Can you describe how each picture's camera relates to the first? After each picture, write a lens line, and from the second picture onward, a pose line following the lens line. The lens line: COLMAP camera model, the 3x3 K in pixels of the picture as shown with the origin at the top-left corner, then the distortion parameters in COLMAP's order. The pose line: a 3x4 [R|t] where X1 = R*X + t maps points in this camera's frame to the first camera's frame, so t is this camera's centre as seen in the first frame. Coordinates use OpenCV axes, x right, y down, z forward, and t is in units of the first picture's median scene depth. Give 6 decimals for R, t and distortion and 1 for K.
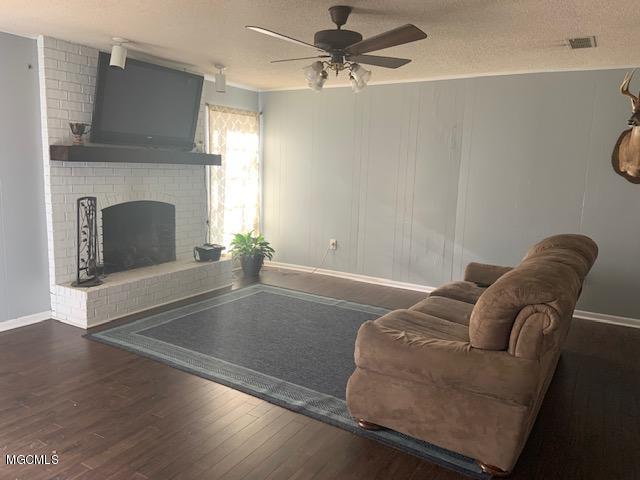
lens RADIAL K [[479.9, 0, 317.4], [0, 479.9, 240.2], [0, 0, 1]] dist [0.010737, -0.010430]
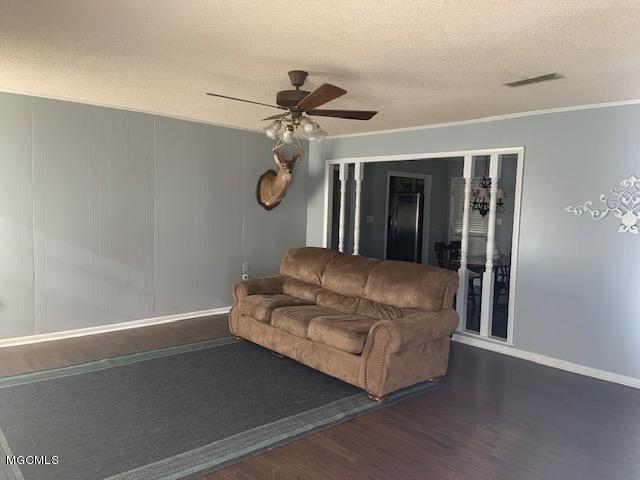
lens RADIAL K [[479.9, 0, 317.8], [0, 479.9, 239.7], [0, 0, 1]] dist [0.010737, -0.010430]
pose [[0.277856, -0.088566, 0.956531, -0.679430], [0.127331, 0.990350, 0.054710, -0.086600], [-0.952146, 0.106595, 0.286452, 0.419800]]
